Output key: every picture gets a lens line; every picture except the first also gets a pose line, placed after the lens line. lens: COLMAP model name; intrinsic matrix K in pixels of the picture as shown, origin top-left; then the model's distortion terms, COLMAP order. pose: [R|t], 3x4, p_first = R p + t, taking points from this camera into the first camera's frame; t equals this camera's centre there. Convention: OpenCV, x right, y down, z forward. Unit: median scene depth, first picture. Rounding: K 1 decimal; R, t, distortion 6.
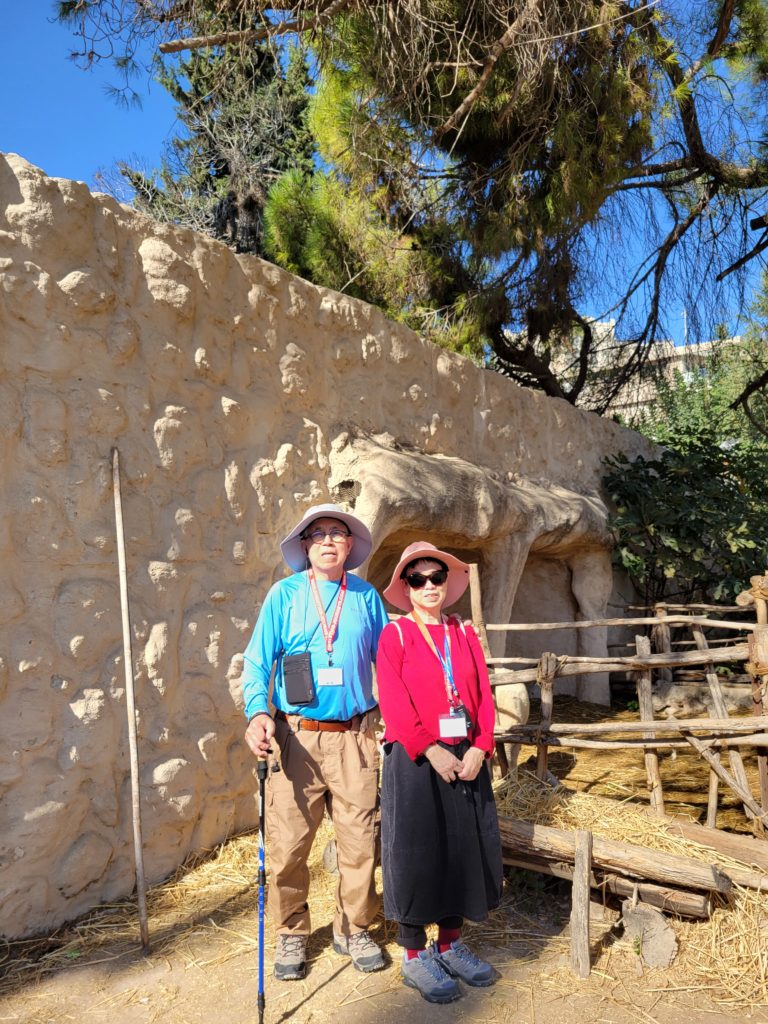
lens RADIAL K [[775.8, 0, 386.4], [0, 775.8, 510.0], [0, 0, 1]] dist [0.028617, -0.005226]
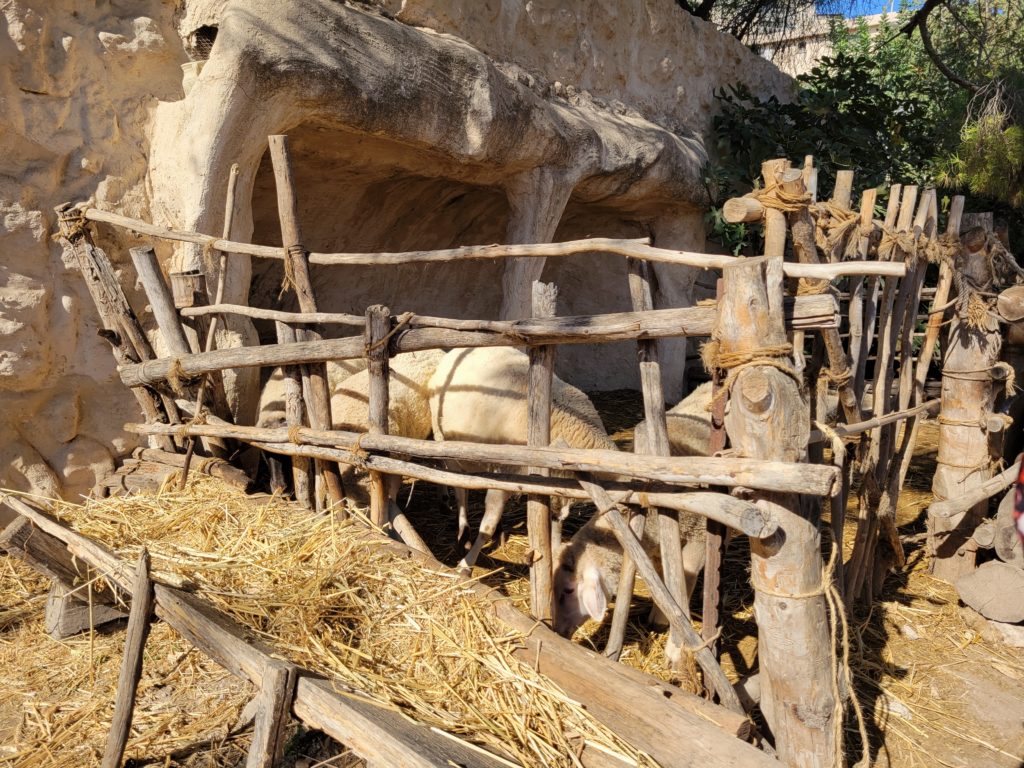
lens RADIAL K [[775.8, 0, 508.9], [0, 775.8, 385.0], [0, 0, 1]] dist [0.028617, -0.005226]
pose [[0.996833, 0.071448, -0.034910, 0.183472], [-0.060984, 0.968601, 0.241024, 0.059580], [0.051034, -0.238132, 0.969891, 0.276820]]
